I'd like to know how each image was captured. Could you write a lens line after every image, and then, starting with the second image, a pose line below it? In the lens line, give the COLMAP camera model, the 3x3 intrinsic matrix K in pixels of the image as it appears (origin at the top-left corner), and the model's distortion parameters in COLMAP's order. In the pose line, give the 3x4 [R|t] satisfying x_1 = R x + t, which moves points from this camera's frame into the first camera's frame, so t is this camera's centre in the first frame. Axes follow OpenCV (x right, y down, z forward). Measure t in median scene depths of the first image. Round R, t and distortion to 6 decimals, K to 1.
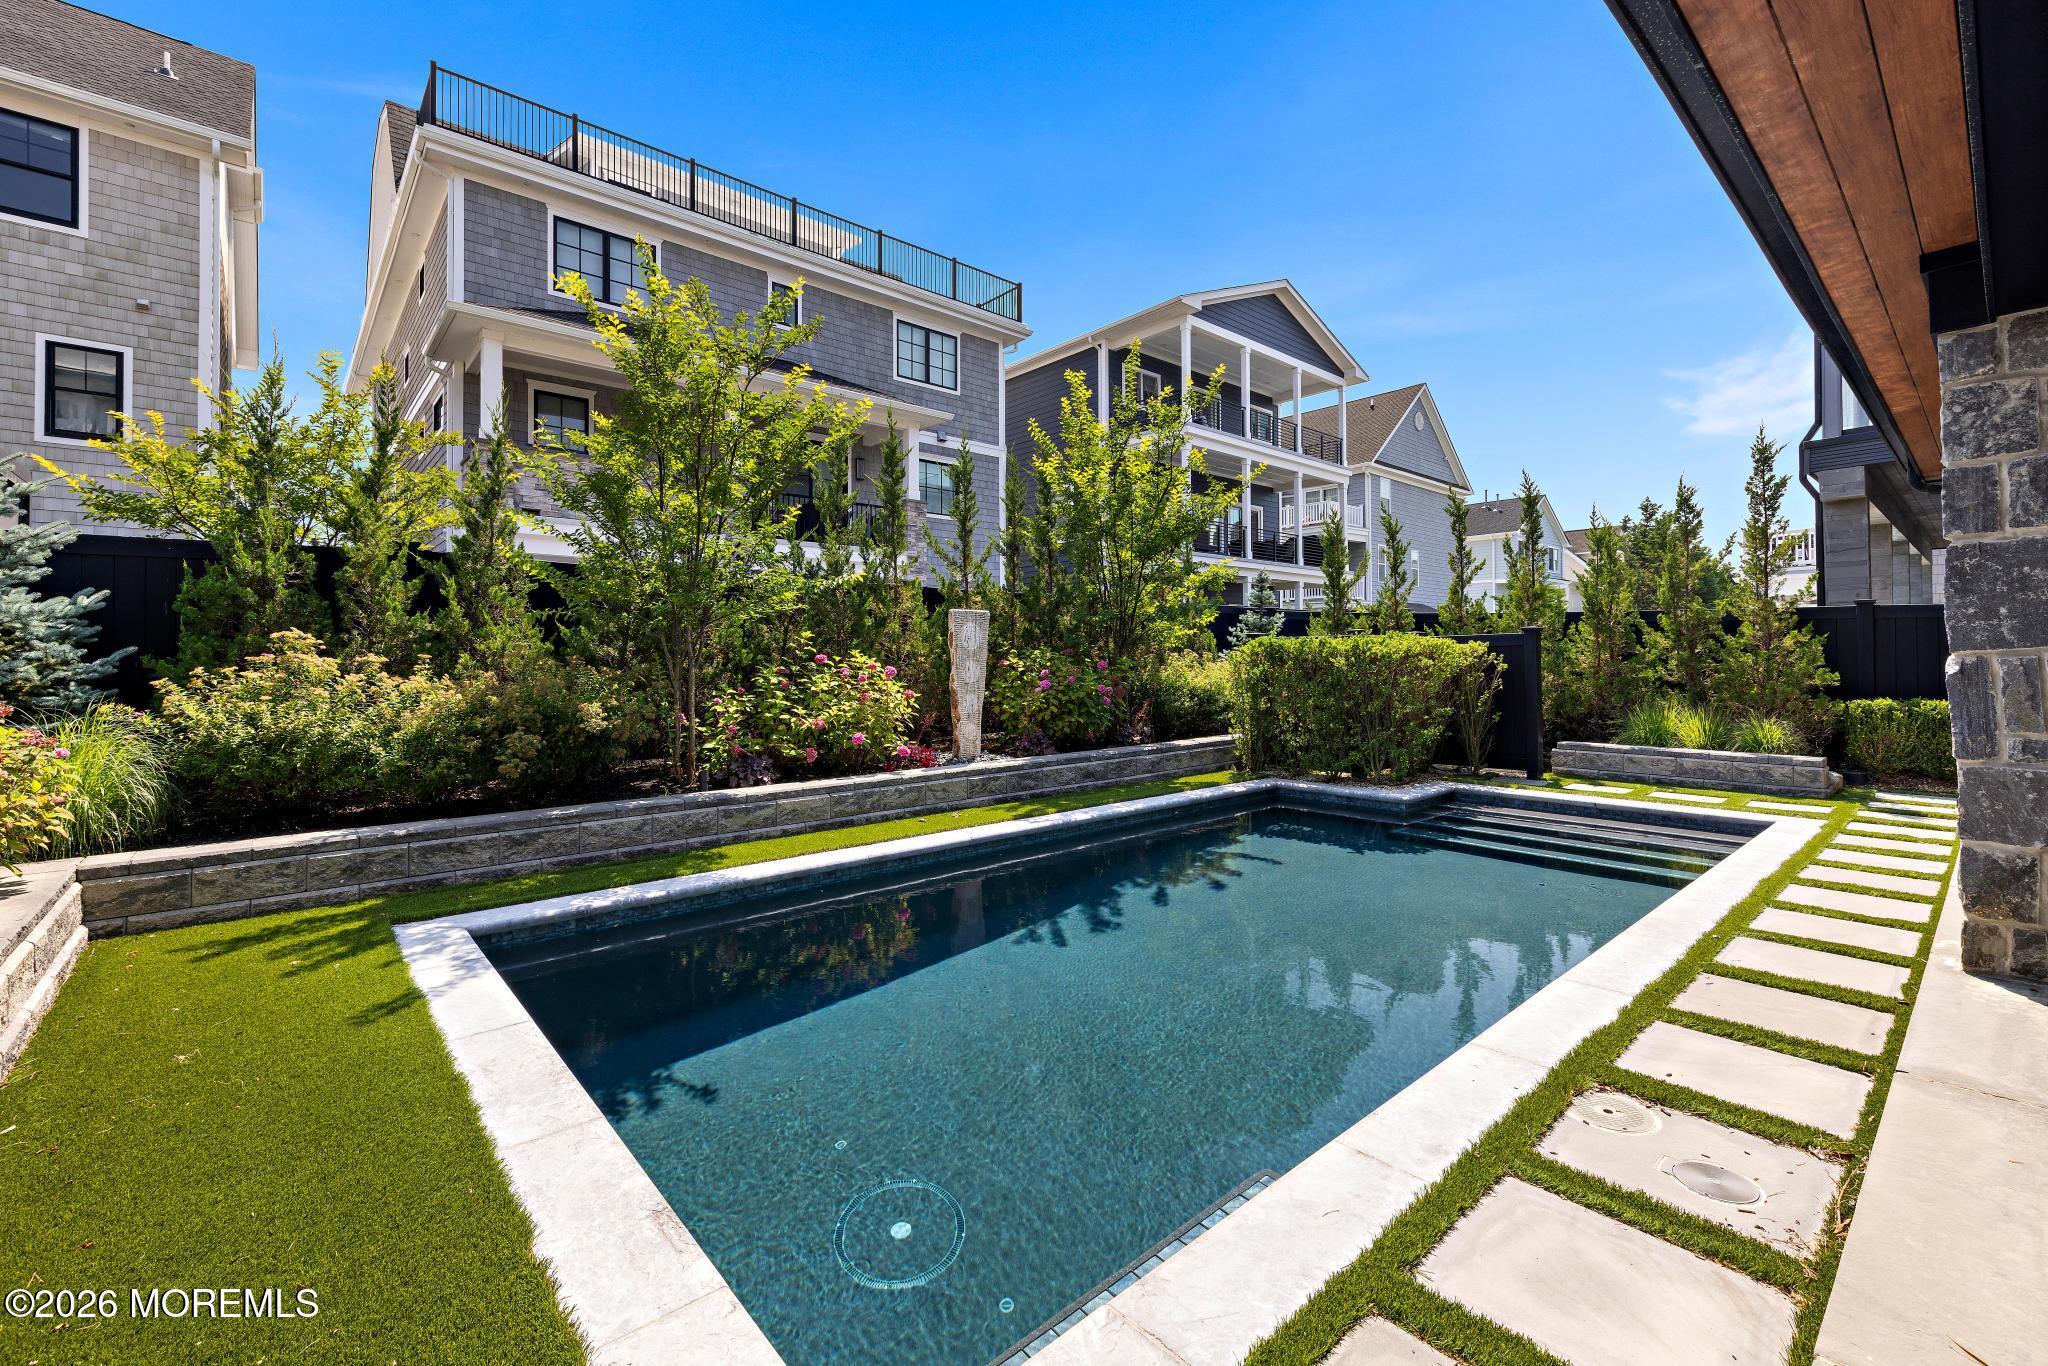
lens RADIAL K [[853.6, 0, 1018.5], [0, 853.6, 644.7], [0, 0, 1]] dist [0.002986, 0.000487]
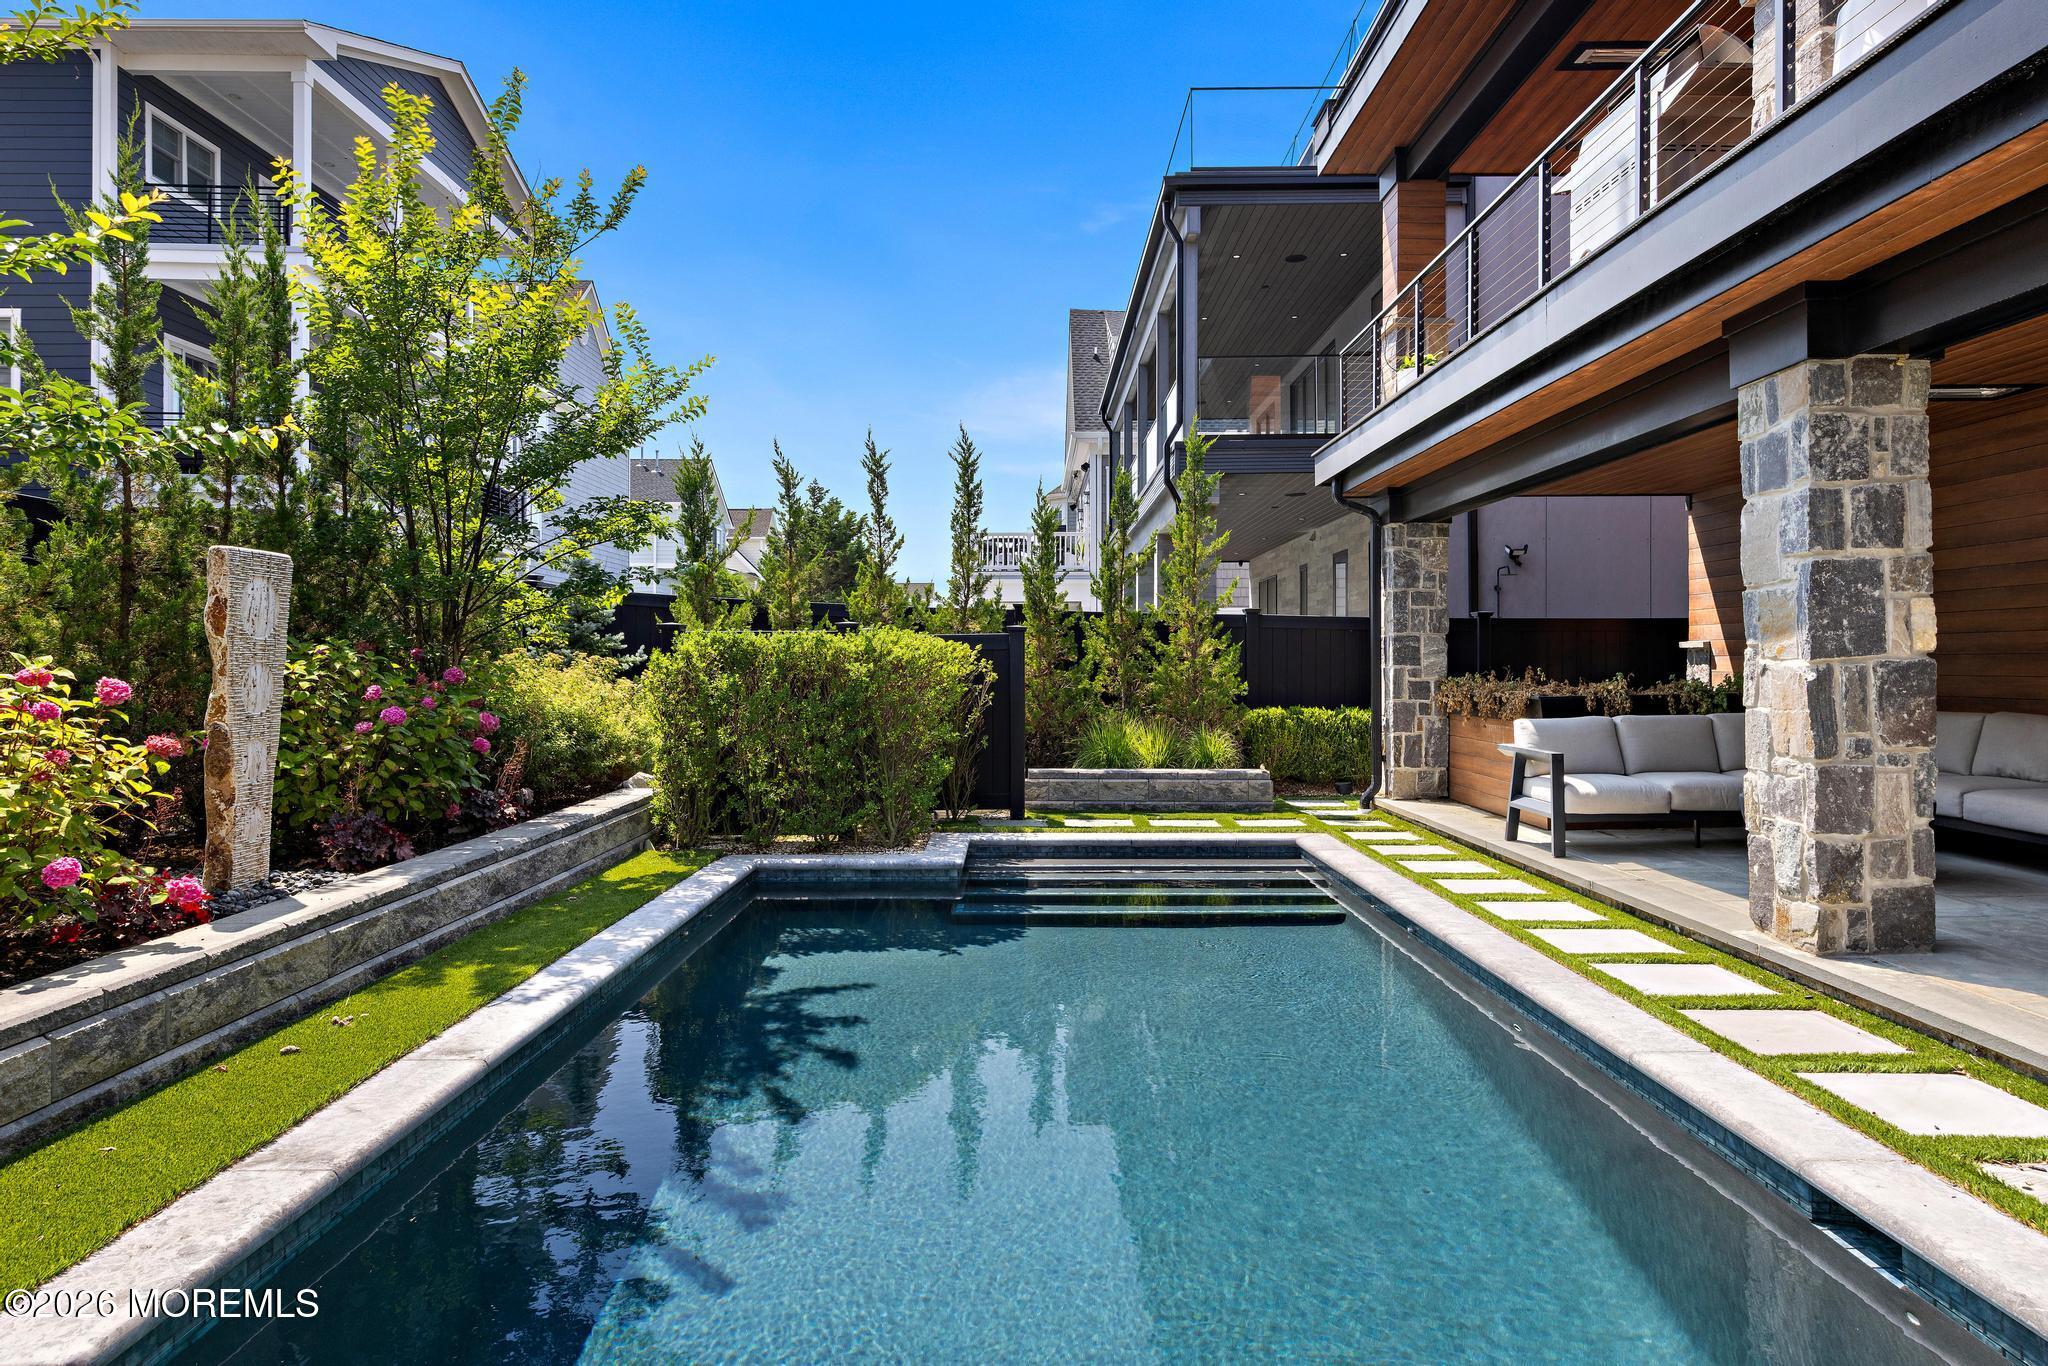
lens RADIAL K [[1219.5, 0, 1017.4], [0, 1219.5, 654.8], [0, 0, 1]] dist [0.008041, -0.001412]
pose [[0.656504, 0.011675, 0.754232, -0.263588], [-0.016145, 0.999869, -0.001425, 0.007636], [-0.754149, -0.011242, 0.656607, 0.277128]]
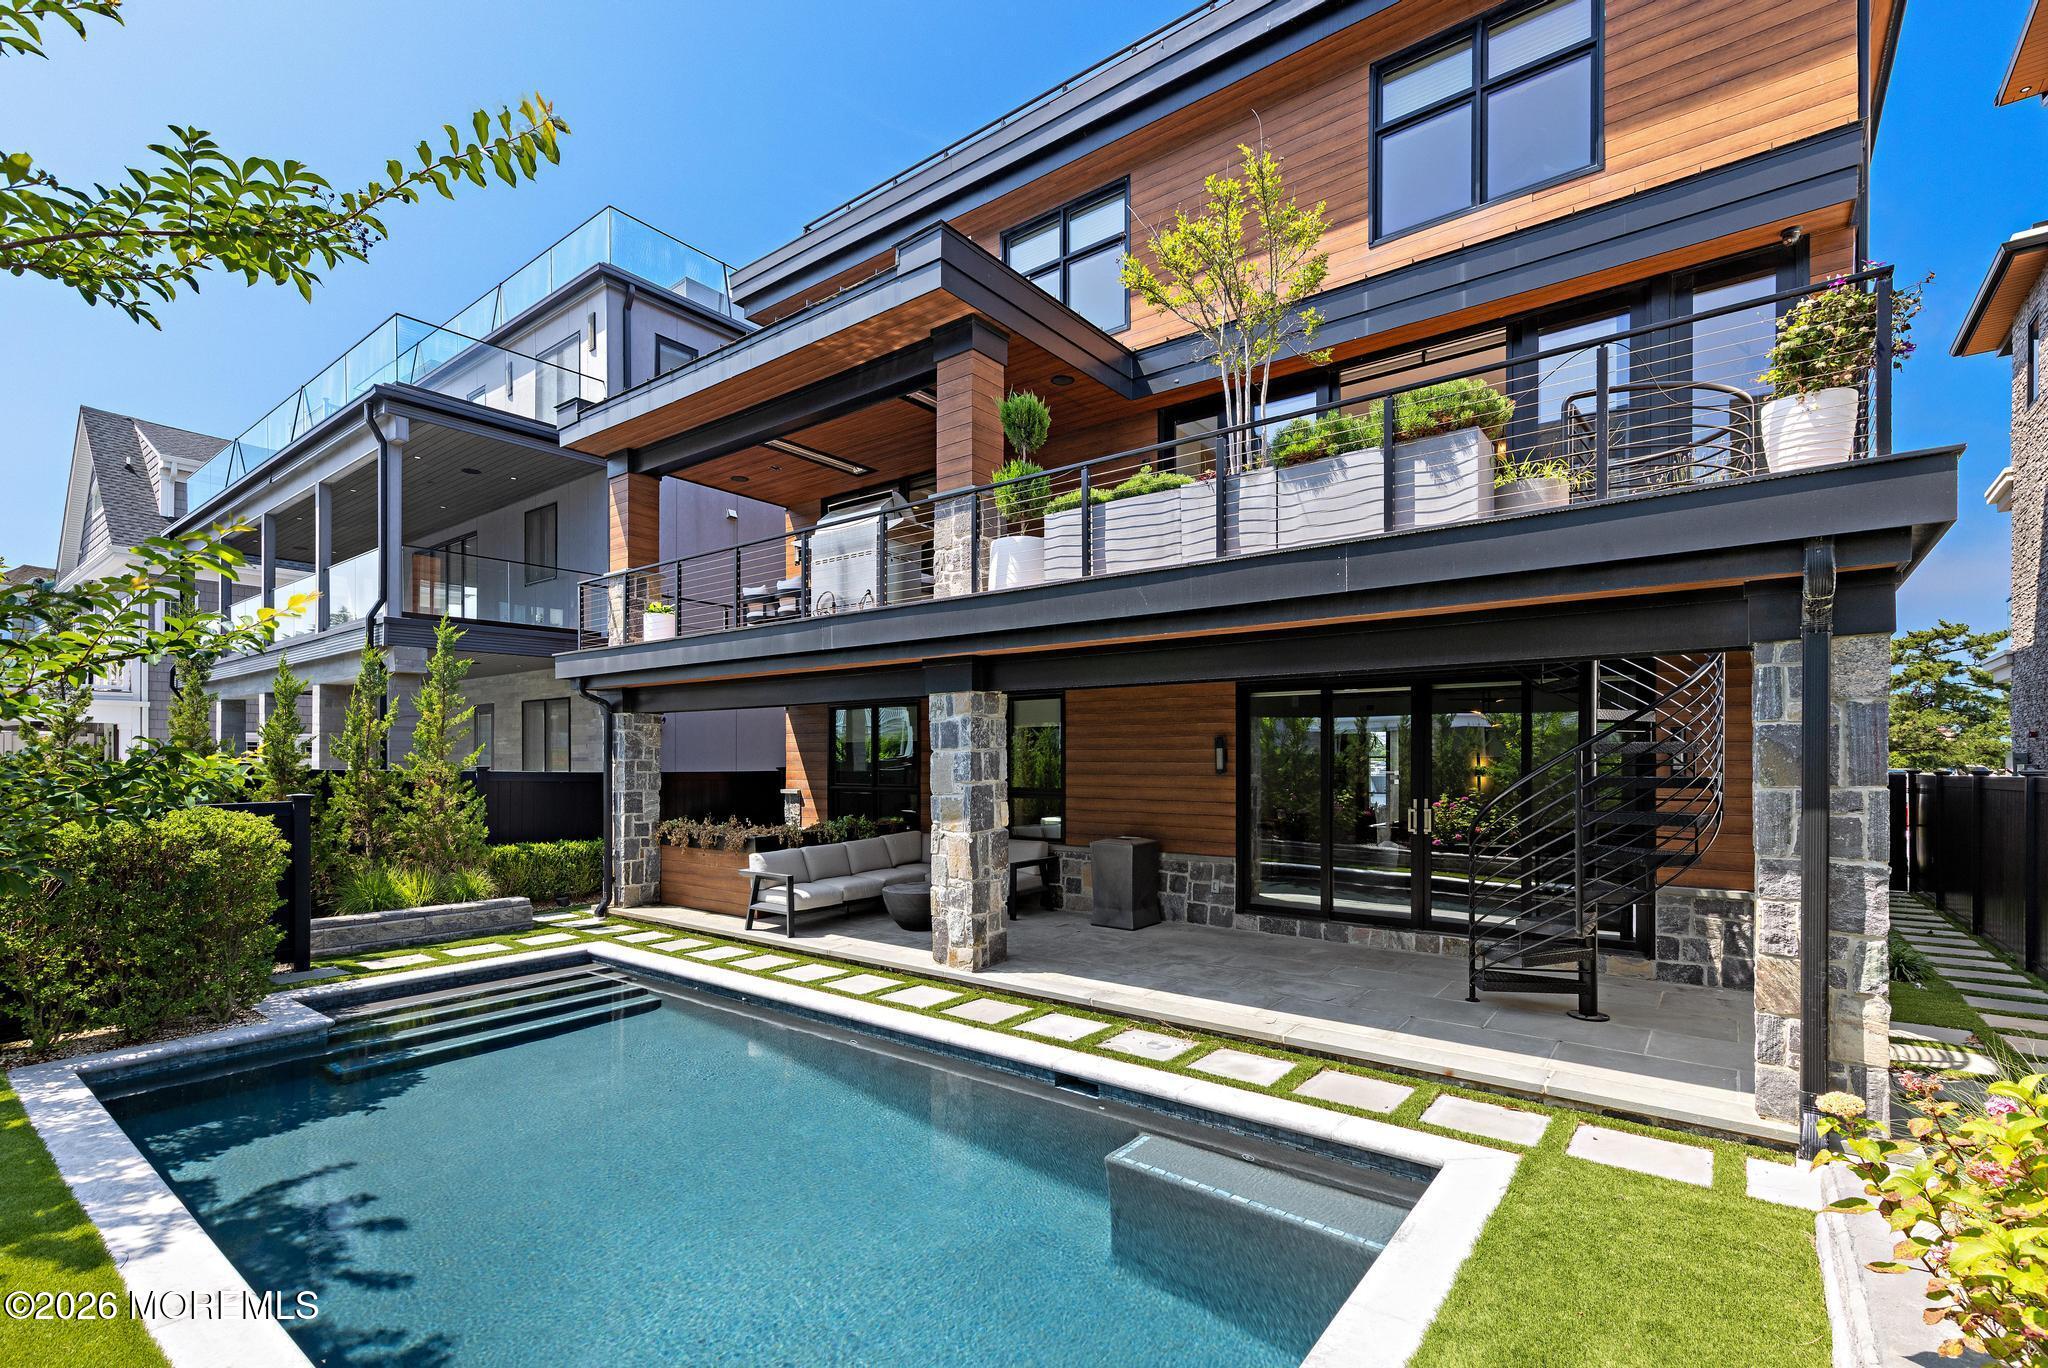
lens RADIAL K [[923.0, 0, 1028.6], [0, 923.0, 762.3], [0, 0, 1]] dist [0.001857, 0.000088]
pose [[-0.203599, 0.004751, 0.979043, -0.491036], [-0.014170, 0.999869, -0.007798, -0.059623], [-0.978952, -0.015460, -0.203505, 0.501335]]
